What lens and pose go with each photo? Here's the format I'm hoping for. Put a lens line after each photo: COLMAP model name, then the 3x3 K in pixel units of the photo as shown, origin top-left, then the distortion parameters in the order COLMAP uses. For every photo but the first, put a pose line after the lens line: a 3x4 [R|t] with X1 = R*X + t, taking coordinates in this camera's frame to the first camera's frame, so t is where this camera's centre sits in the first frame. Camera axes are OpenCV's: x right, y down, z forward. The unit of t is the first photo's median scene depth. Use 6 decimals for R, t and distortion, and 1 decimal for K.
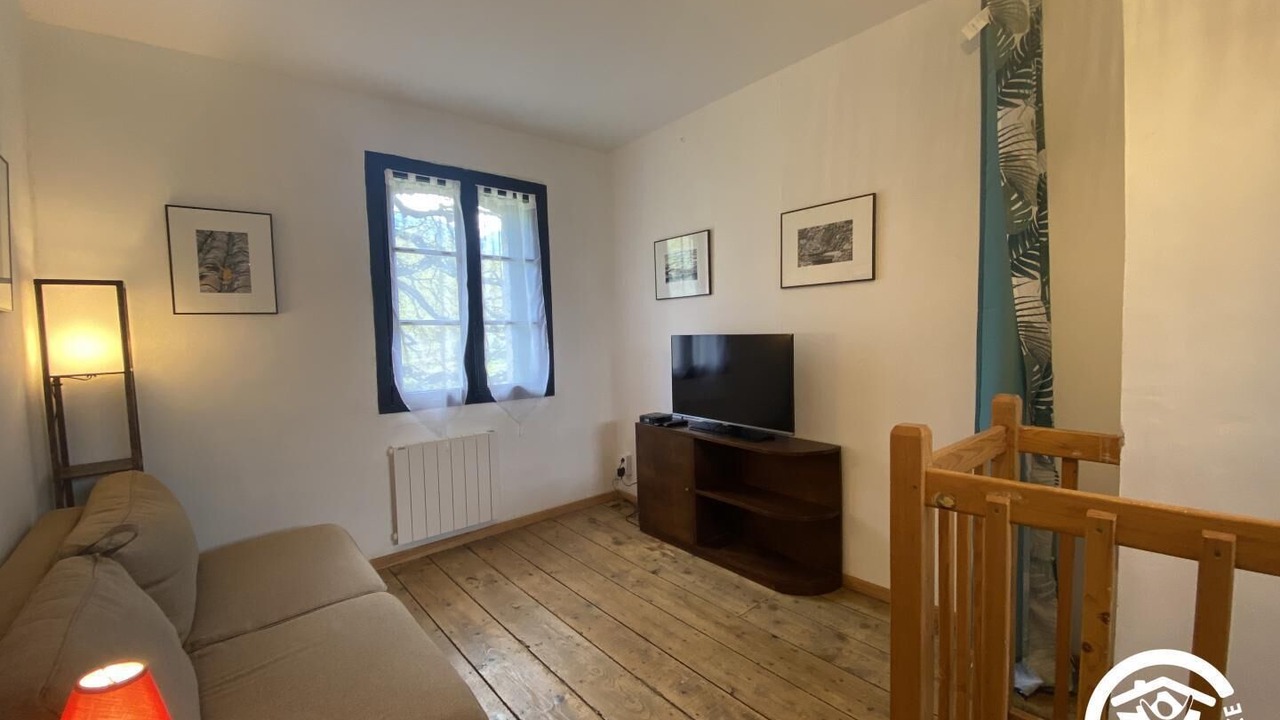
lens RADIAL K [[519.8, 0, 658.9], [0, 519.8, 357.1], [0, 0, 1]] dist [0.000205, -0.014794]
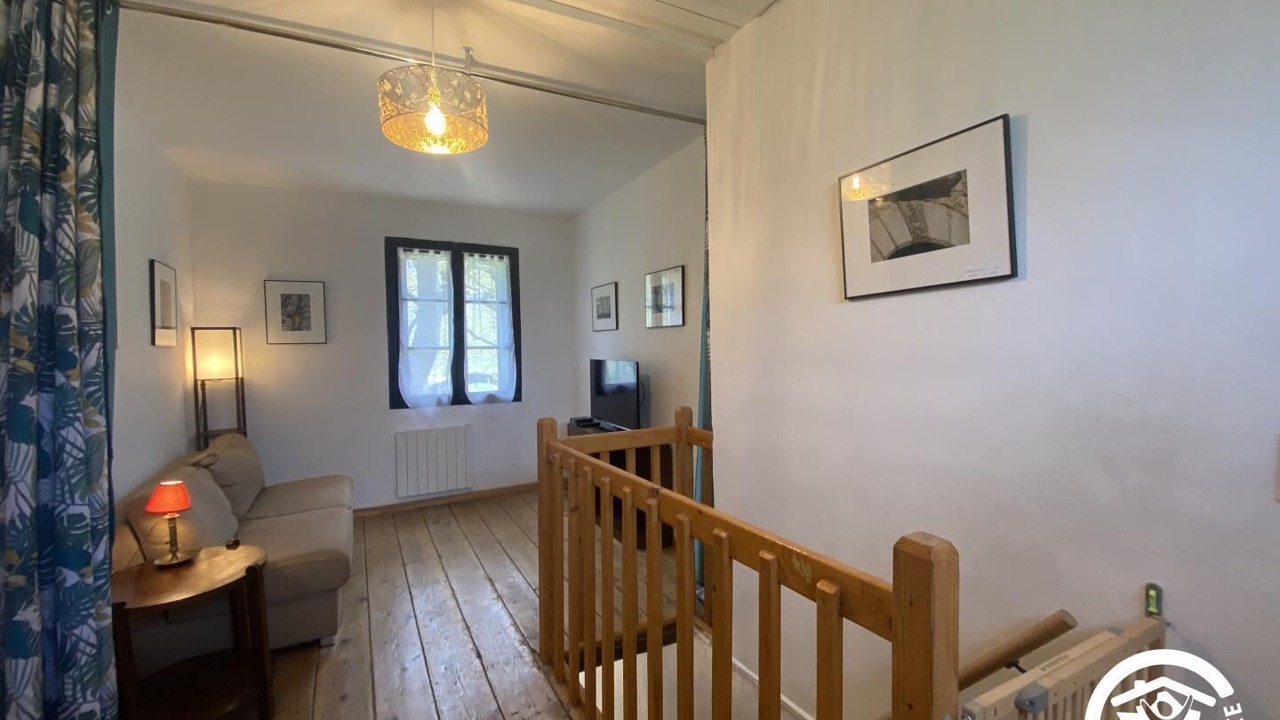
lens RADIAL K [[519.8, 0, 658.9], [0, 519.8, 357.1], [0, 0, 1]] dist [0.000205, -0.014794]
pose [[0.979989, 0.015866, -0.198416, 0.498960], [-0.020133, 0.999607, -0.019508, -0.026534], [0.198029, 0.023112, 0.979924, -0.309742]]
